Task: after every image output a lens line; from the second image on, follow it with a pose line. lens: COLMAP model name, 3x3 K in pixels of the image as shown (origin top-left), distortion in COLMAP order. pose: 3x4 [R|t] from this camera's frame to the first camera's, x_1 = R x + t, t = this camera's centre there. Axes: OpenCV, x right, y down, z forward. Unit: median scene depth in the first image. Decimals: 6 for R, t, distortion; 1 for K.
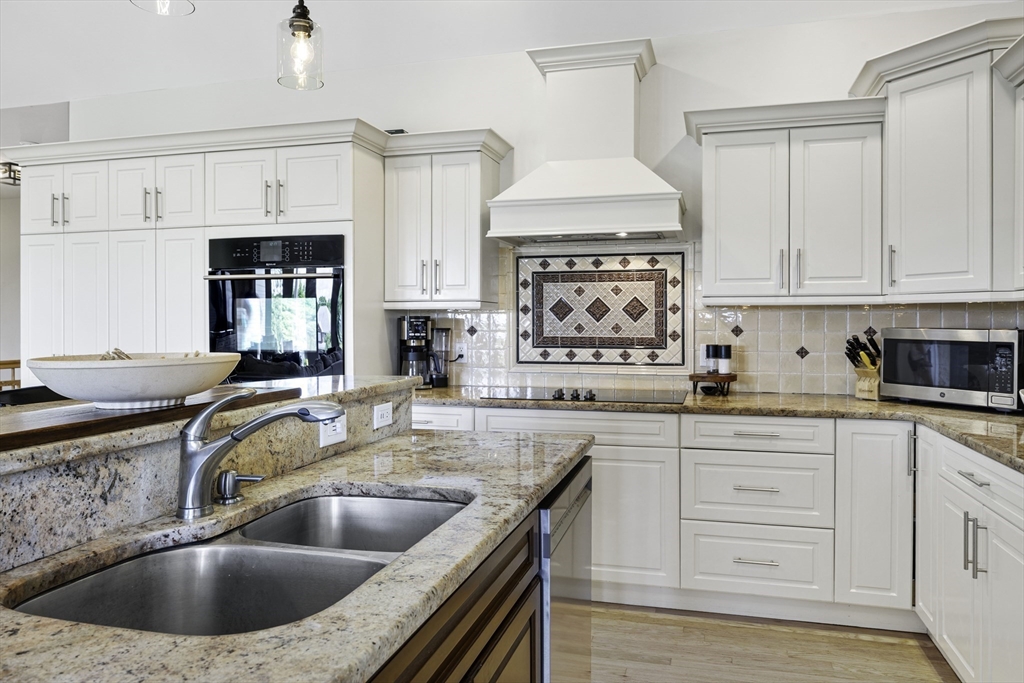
lens RADIAL K [[690.8, 0, 517.0], [0, 690.8, 327.8], [0, 0, 1]] dist [-0.003829, -0.000259]
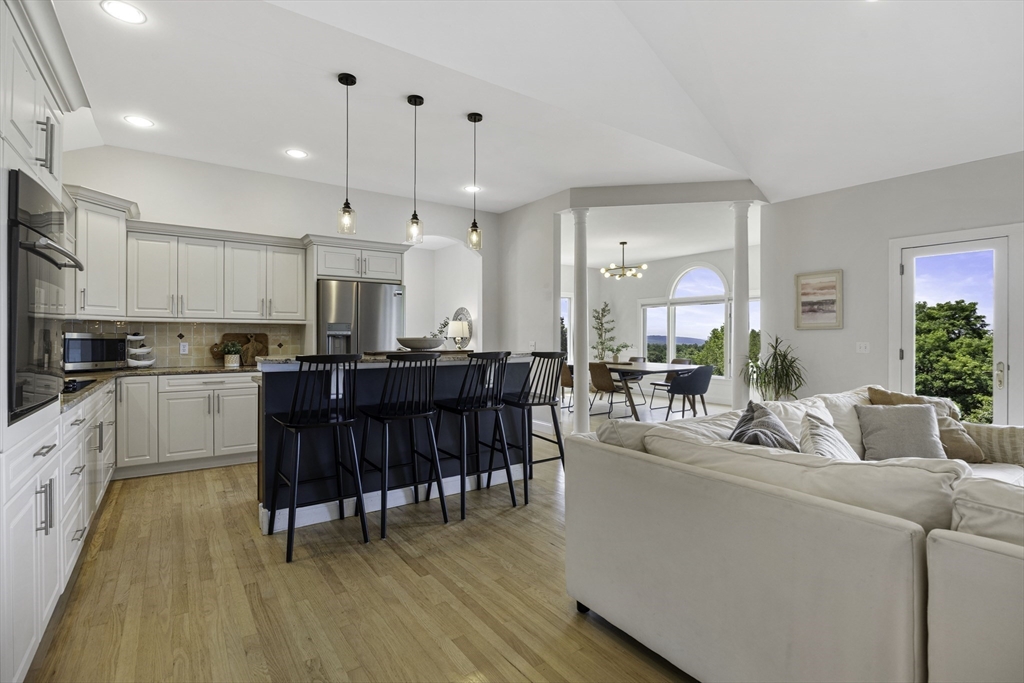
lens RADIAL K [[491.3, 0, 492.8], [0, 491.3, 336.2], [0, 0, 1]] dist [-0.019892, 0.001569]
pose [[-0.733990, 0.002357, 0.679156, -0.993026], [0.005911, 0.999978, 0.002918, 0.011377], [-0.679134, 0.006157, -0.733988, 1.021478]]
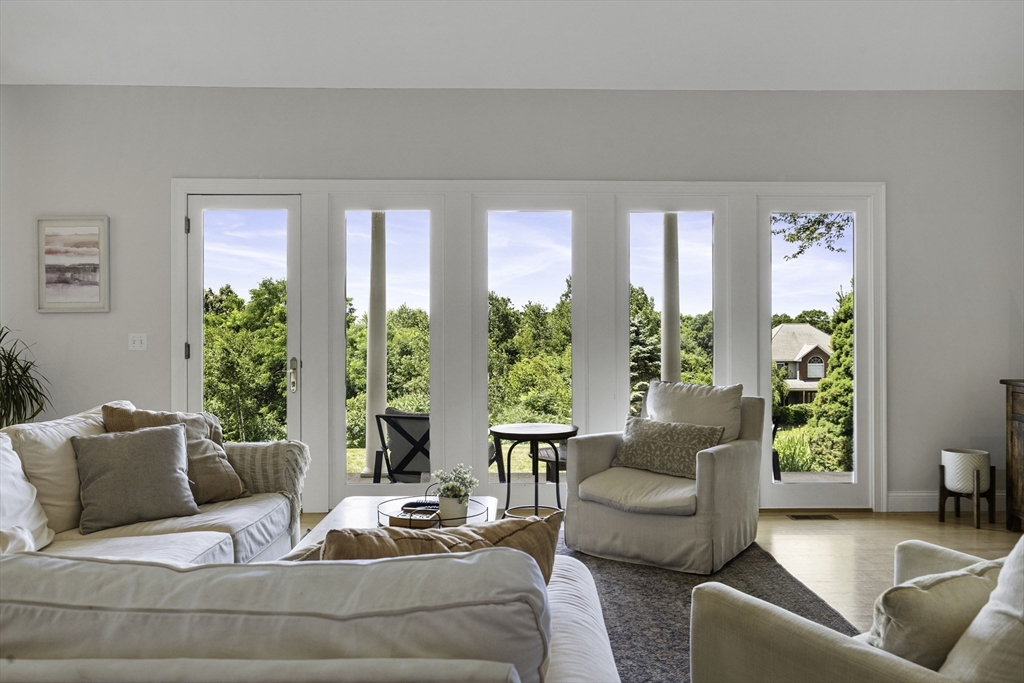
lens RADIAL K [[834.3, 0, 514.5], [0, 834.3, 337.2], [0, 0, 1]] dist [0.009294, 0.008768]
pose [[-0.970361, 0.006304, -0.241578, -1.006914], [0.001065, 0.999762, 0.021811, 0.011577], [0.241658, 0.020907, -0.970136, 1.012868]]
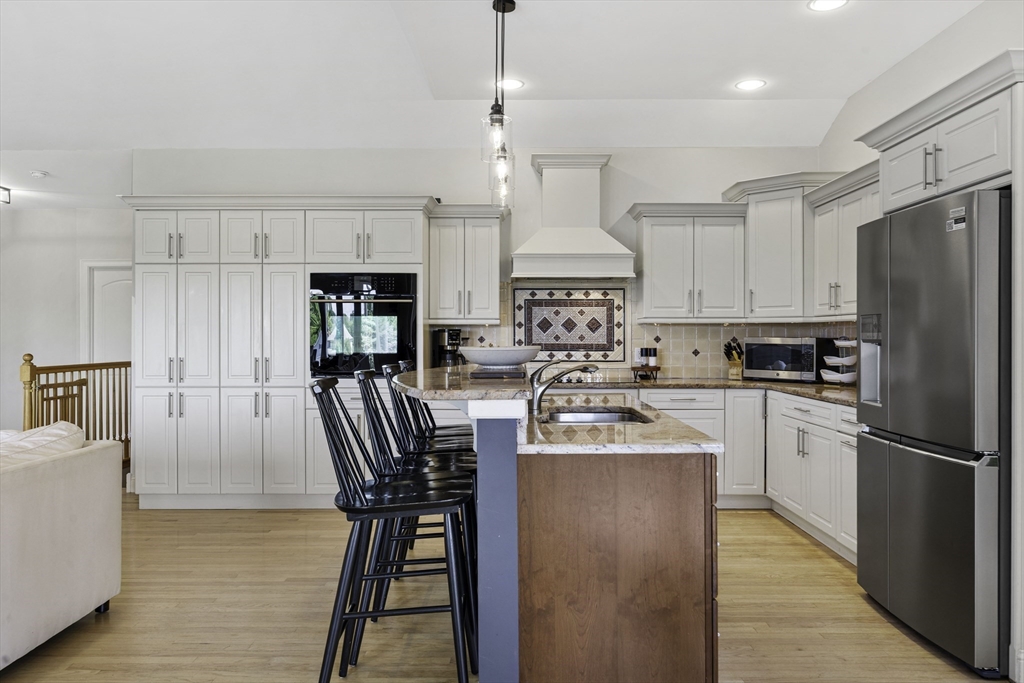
lens RADIAL K [[690.8, 0, 522.6], [0, 690.8, 338.5], [0, 0, 1]] dist [-0.003829, -0.000259]
pose [[0.964822, 0.000142, 0.262904, -0.395935], [0.001070, 0.999989, -0.004464, 0.009529], [-0.262902, 0.004589, 0.964812, -0.443381]]
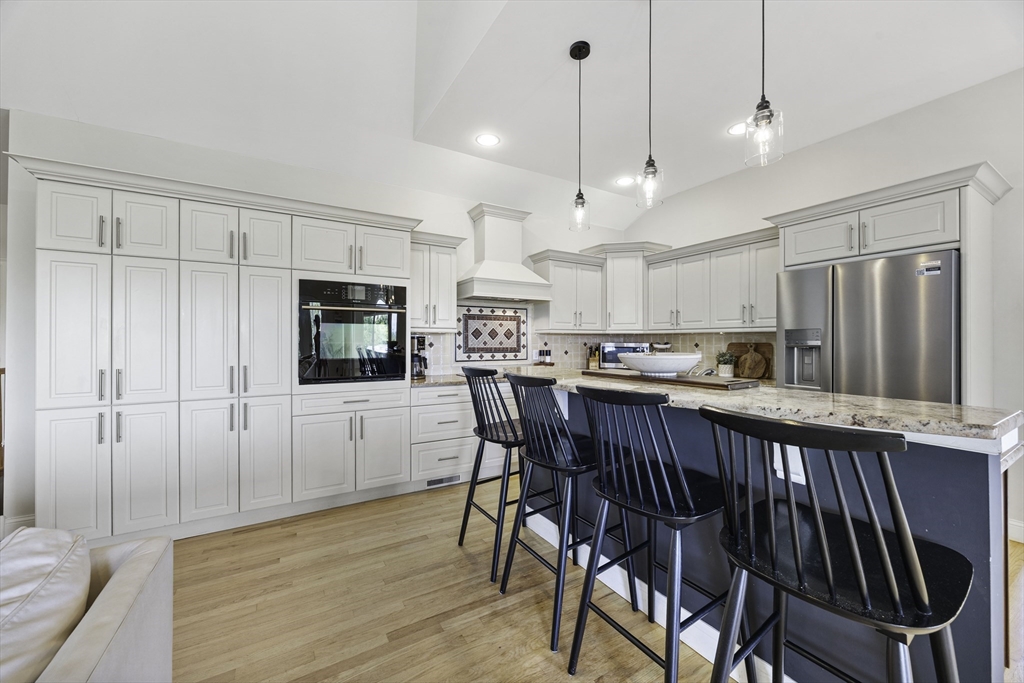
lens RADIAL K [[380.3, 0, 517.1], [0, 380.3, 340.7], [0, 0, 1]] dist [-0.003618, 0.000447]
pose [[0.706633, 0.001149, 0.707580, -0.668331], [0.004840, 0.999967, -0.006456, 0.001214], [-0.707564, 0.007987, 0.706604, 0.158658]]
